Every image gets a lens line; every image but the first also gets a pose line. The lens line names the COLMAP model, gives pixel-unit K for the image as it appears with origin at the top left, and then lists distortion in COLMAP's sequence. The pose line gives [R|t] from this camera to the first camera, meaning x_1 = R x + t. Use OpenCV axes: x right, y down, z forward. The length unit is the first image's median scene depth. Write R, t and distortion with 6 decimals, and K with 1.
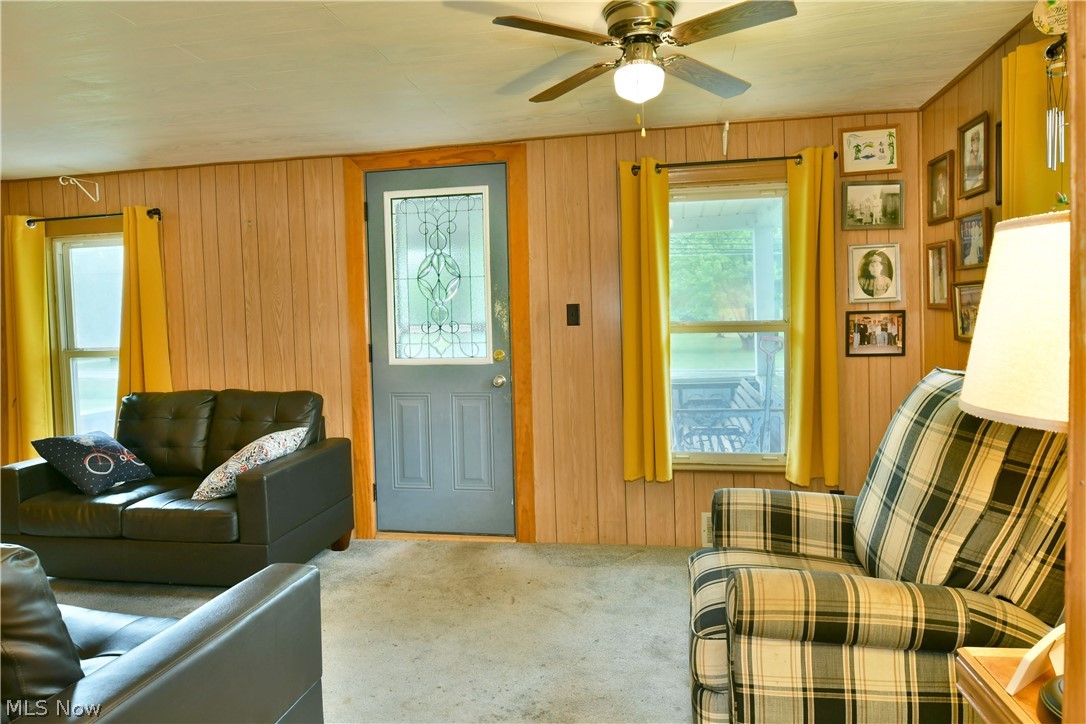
lens RADIAL K [[666.4, 0, 543.0], [0, 666.4, 362.0], [0, 0, 1]] dist [-0.003288, -0.000631]
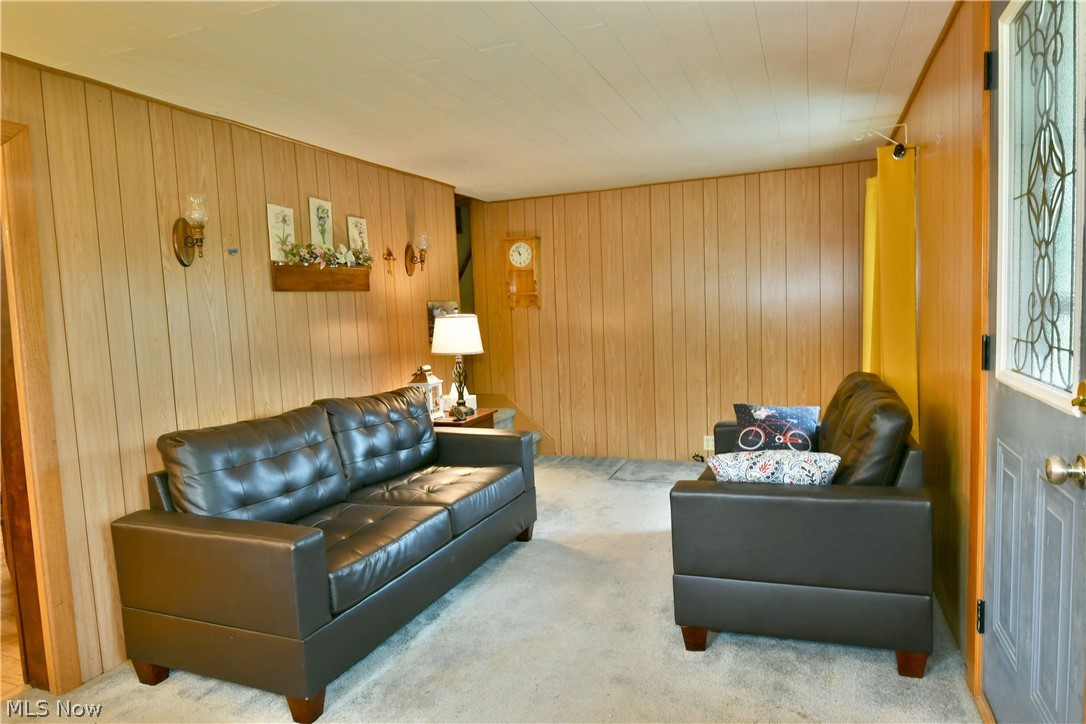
lens RADIAL K [[667.9, 0, 543.0], [0, 667.9, 362.0], [0, 0, 1]] dist [-0.008058, -0.001658]
pose [[-0.192348, 0.109692, -0.975177, 0.309235], [-0.006527, 0.993568, 0.113048, -0.062315], [0.981305, 0.028109, -0.190395, 0.767187]]
